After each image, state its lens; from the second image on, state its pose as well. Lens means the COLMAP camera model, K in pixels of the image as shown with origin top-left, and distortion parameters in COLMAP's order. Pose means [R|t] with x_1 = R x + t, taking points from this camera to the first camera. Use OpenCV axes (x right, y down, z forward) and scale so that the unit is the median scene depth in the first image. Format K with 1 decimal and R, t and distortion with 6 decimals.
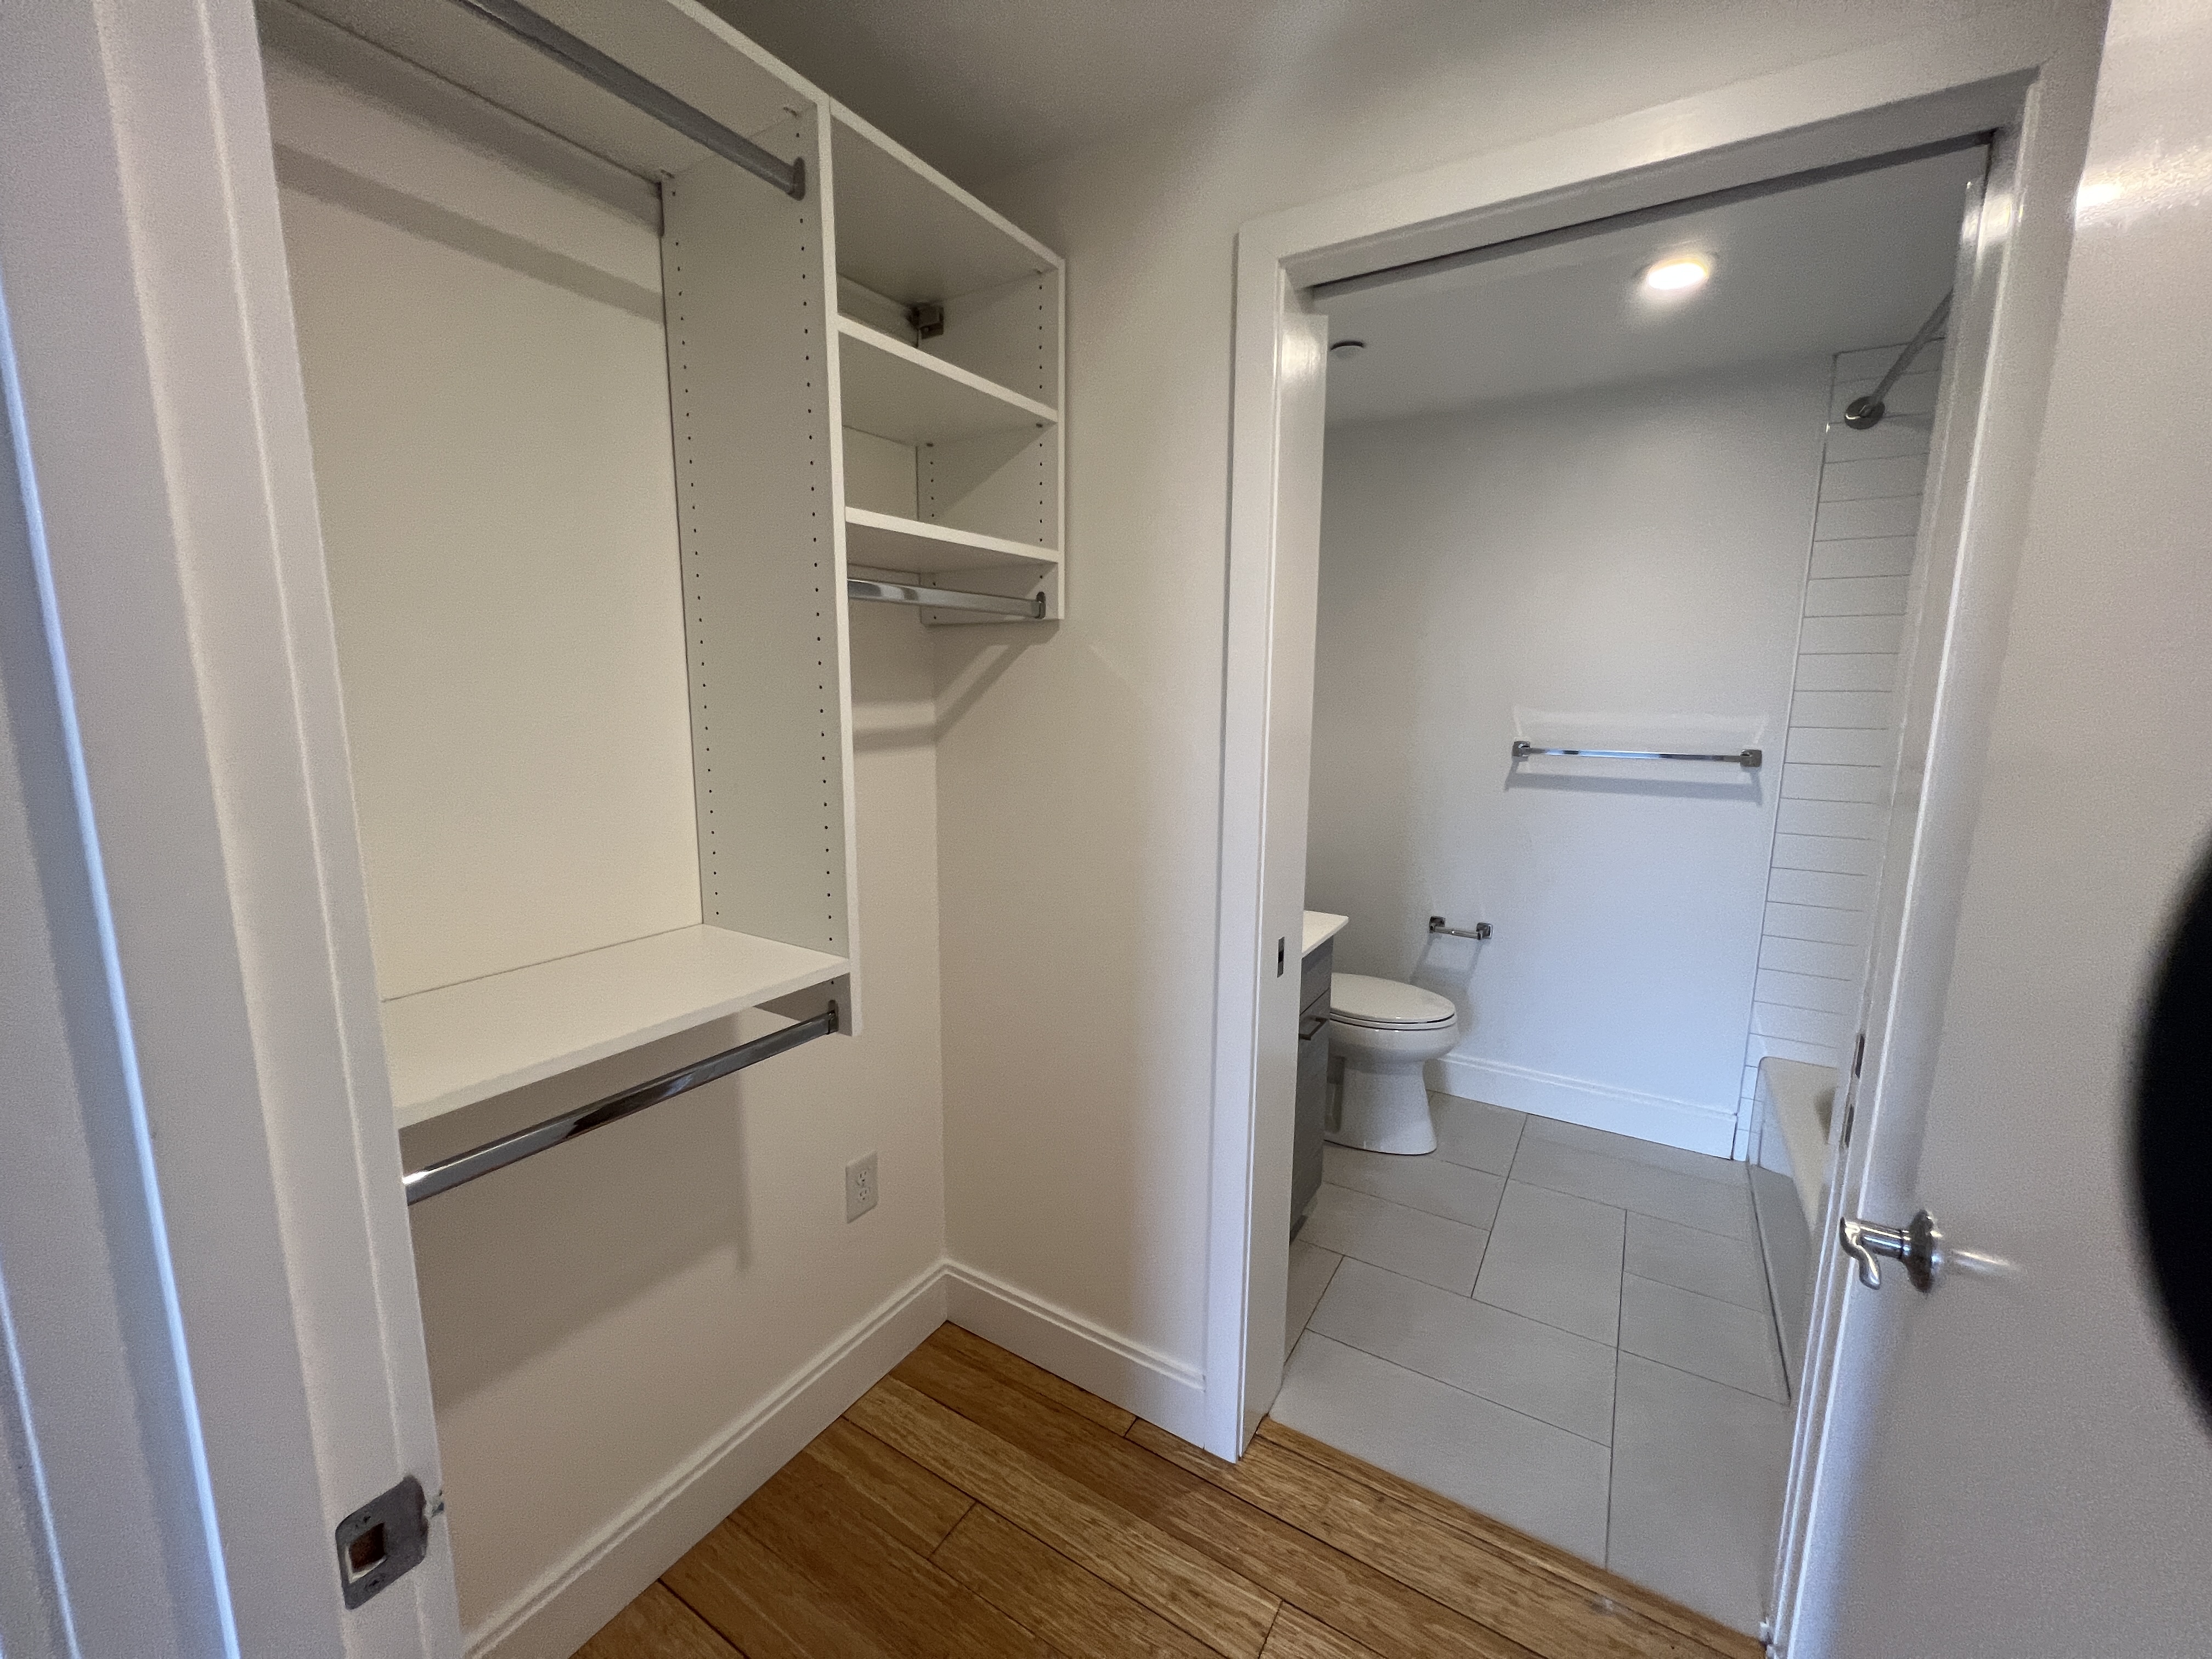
lens RADIAL K [[888.4, 0, 1100.4], [0, 888.4, 829.5], [0, 0, 1]] dist [-0.001275, -0.000478]
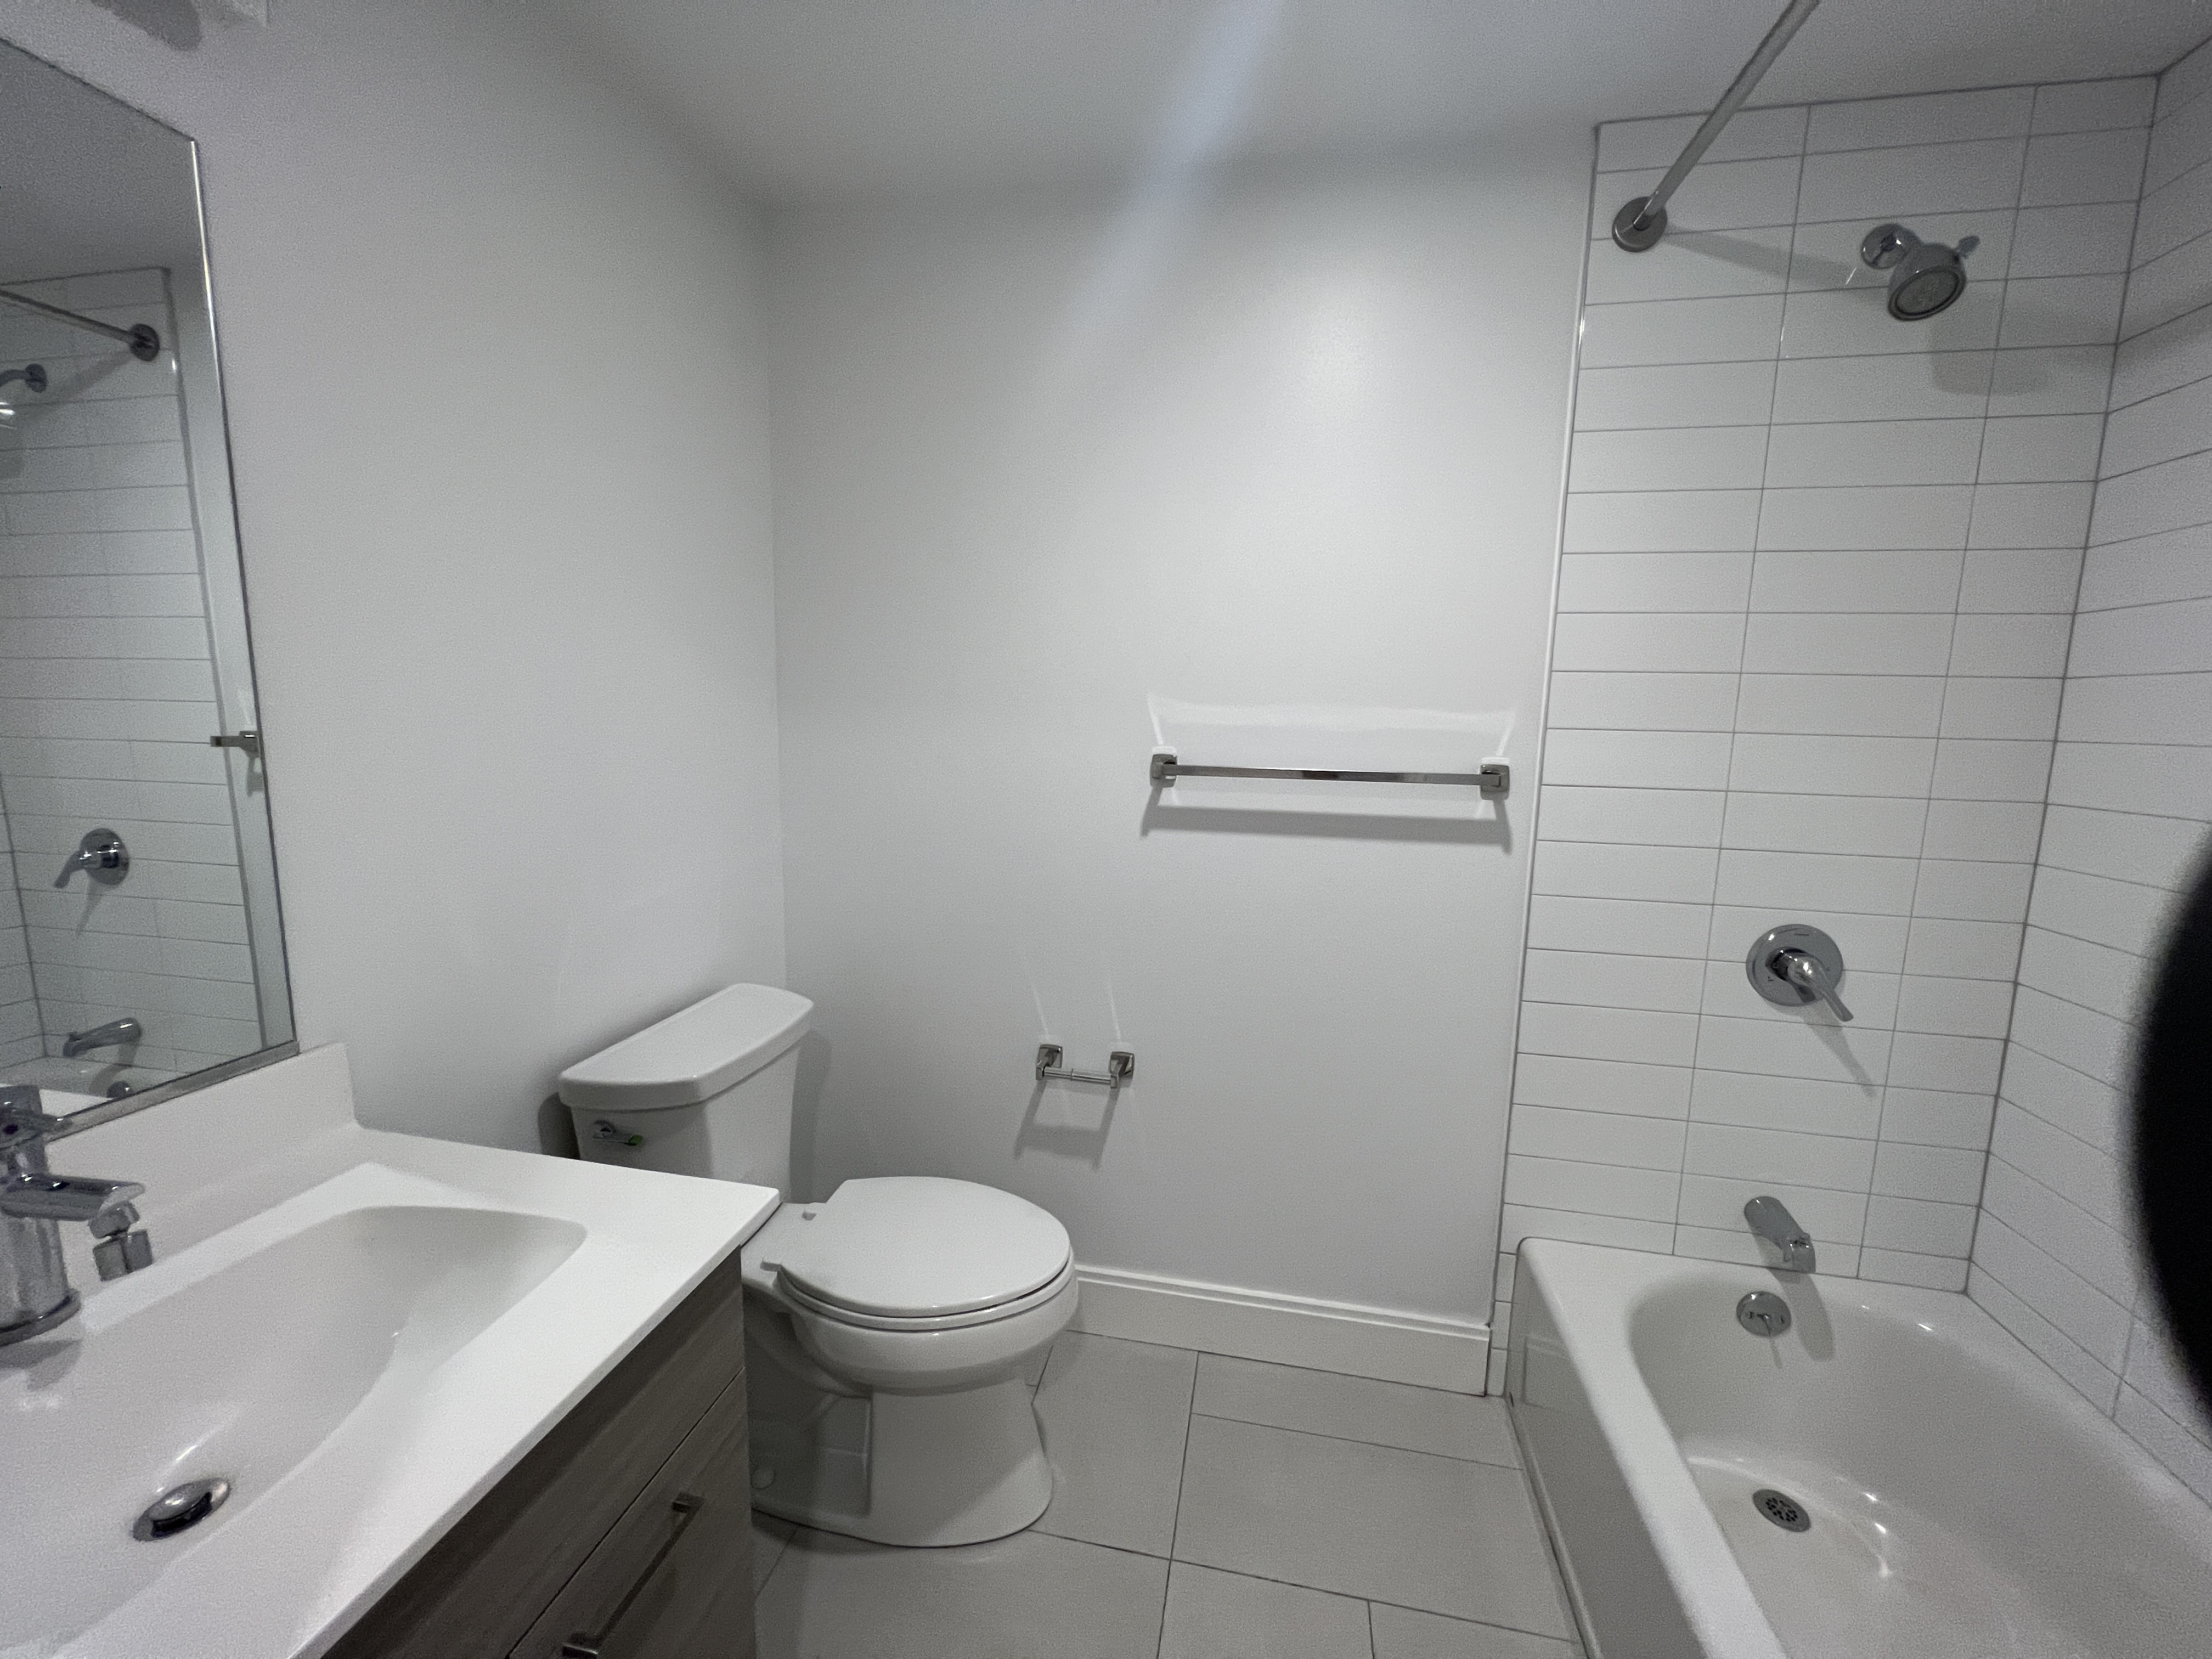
lens RADIAL K [[888.4, 0, 1101.3], [0, 888.4, 826.4], [0, 0, 1]] dist [-0.001275, -0.000478]
pose [[0.932563, -0.045593, 0.358117, 0.129463], [0.045176, 0.998934, 0.009534, -0.034748], [-0.358169, 0.007287, 0.933628, 0.270688]]
